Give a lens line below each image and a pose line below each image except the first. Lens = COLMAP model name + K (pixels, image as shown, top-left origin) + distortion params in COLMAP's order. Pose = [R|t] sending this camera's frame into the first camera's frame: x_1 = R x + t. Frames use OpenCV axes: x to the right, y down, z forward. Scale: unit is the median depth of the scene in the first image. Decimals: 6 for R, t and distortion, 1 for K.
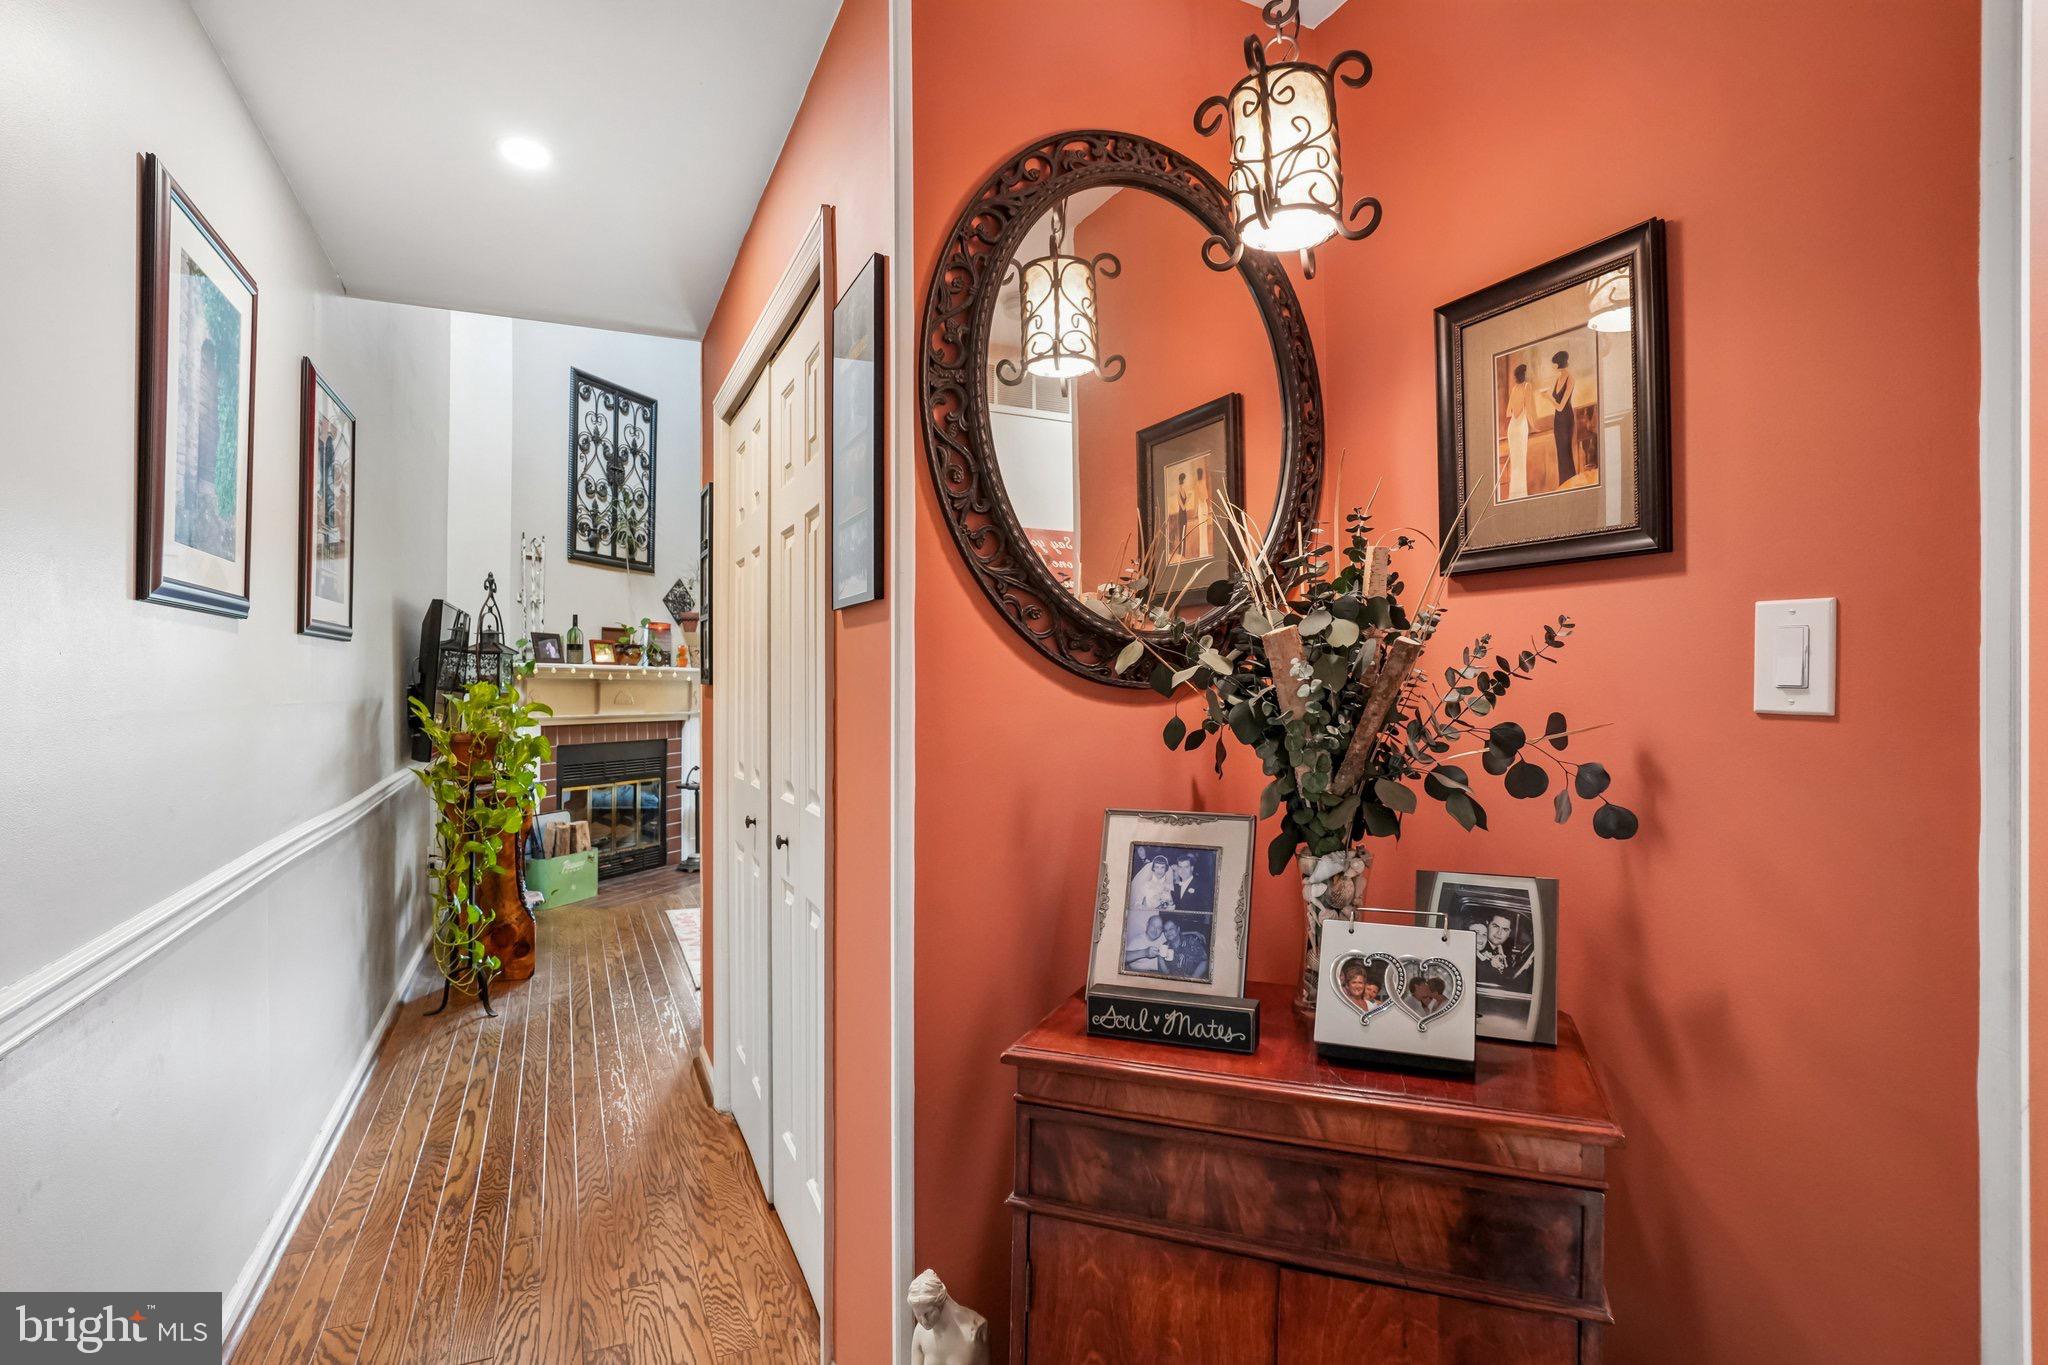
lens RADIAL K [[1007.3, 0, 1024.0], [0, 1007.3, 682.5], [0, 0, 1]] dist [-0.004496, -0.000754]
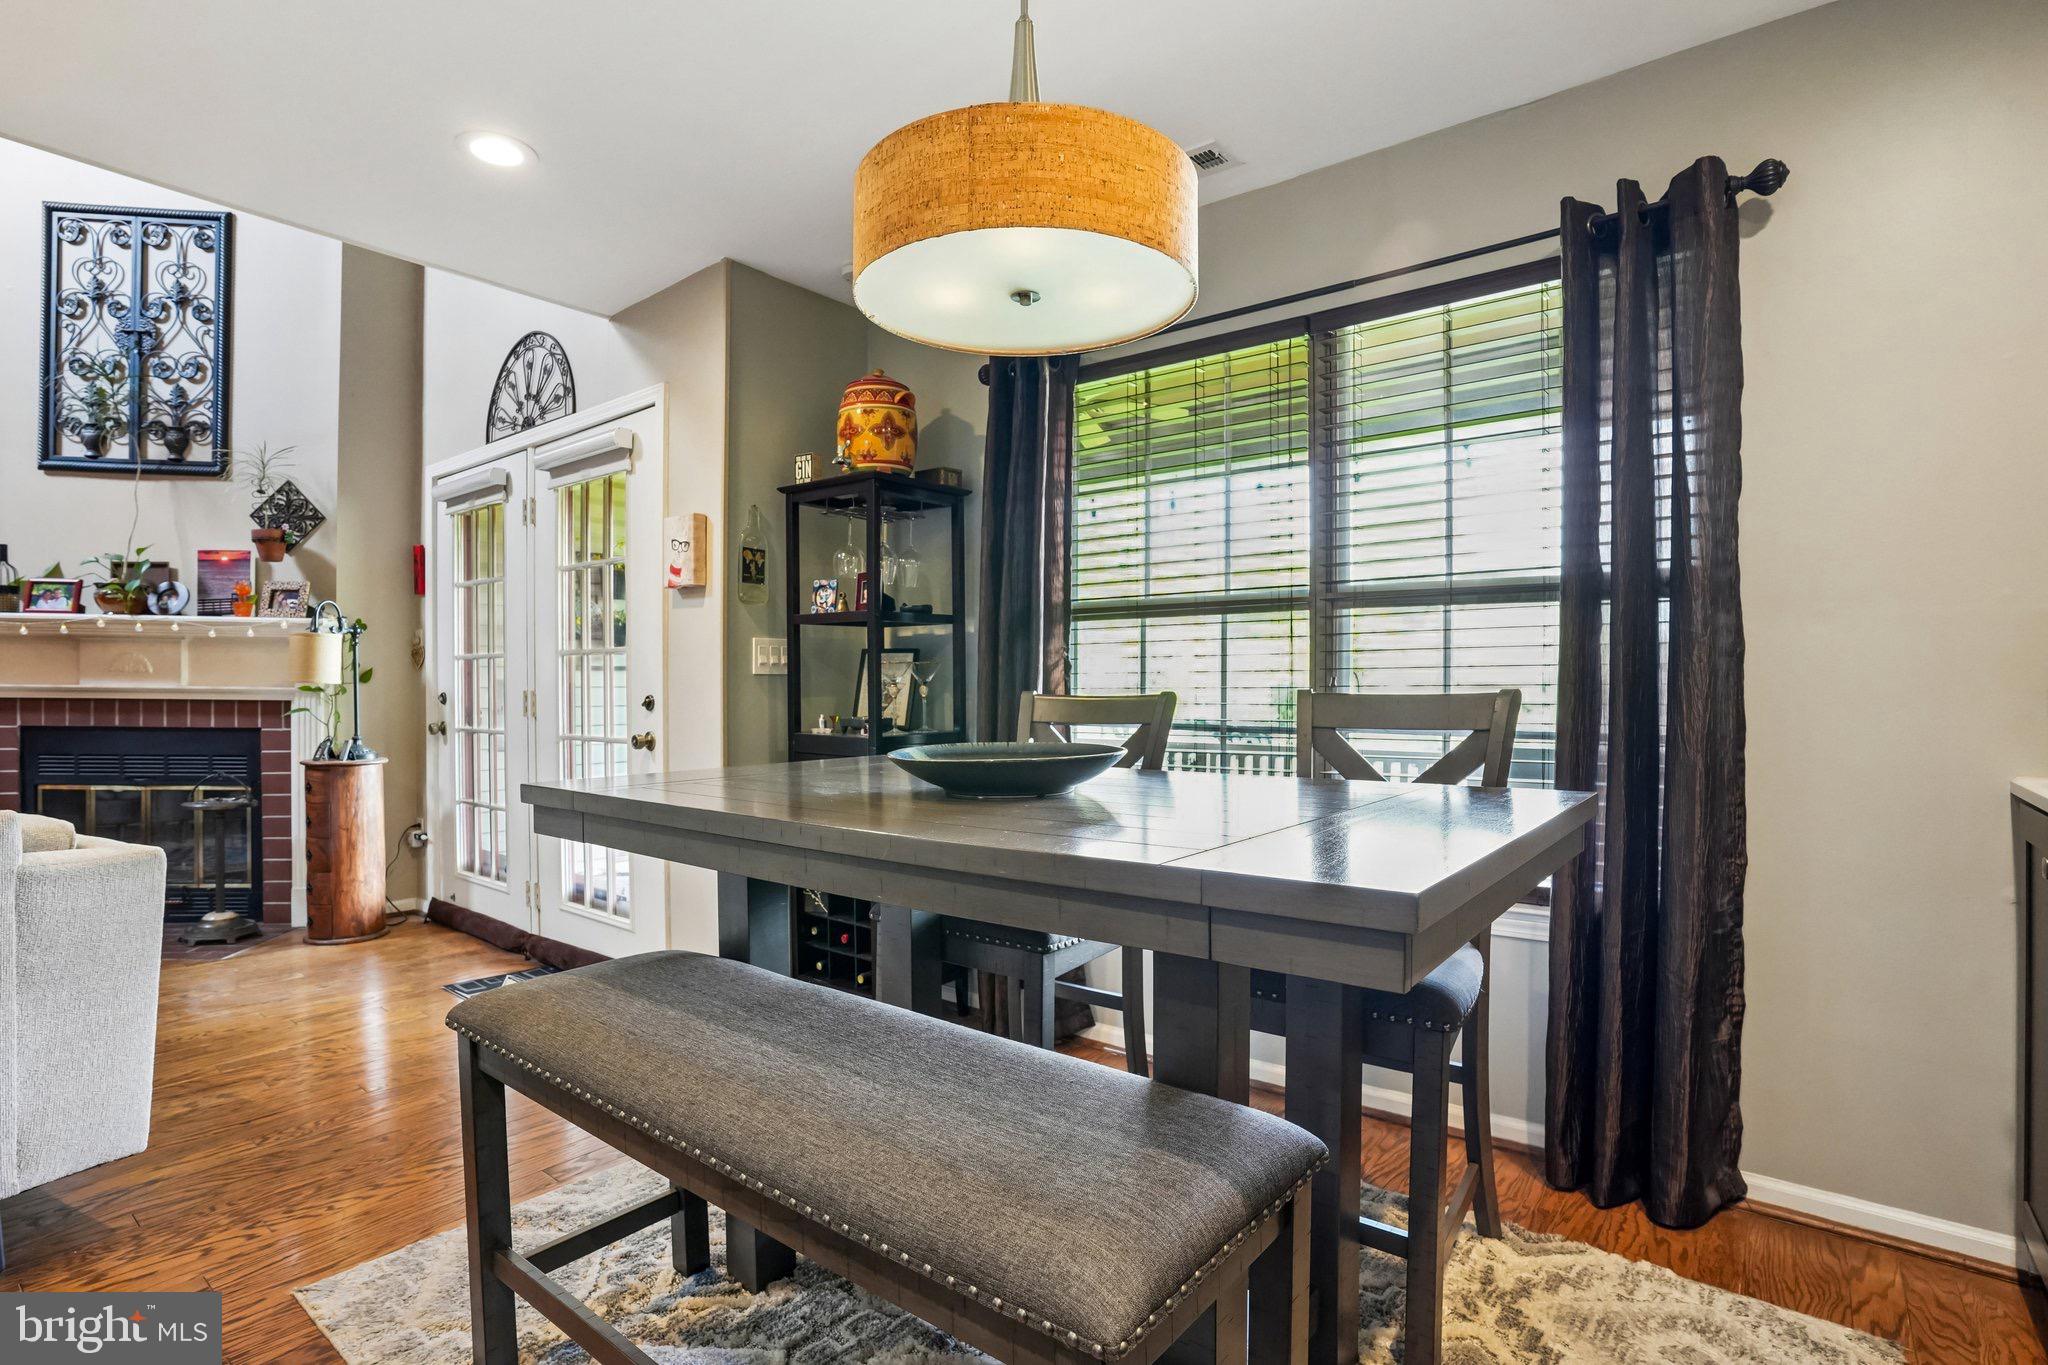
lens RADIAL K [[1007.3, 0, 1024.0], [0, 1007.3, 682.5], [0, 0, 1]] dist [-0.004496, -0.000754]
pose [[0.461376, 0.008148, -0.887167, 0.483950], [-0.004975, 0.999966, 0.006597, 0.020703], [0.887191, 0.001370, 0.461401, 1.209857]]
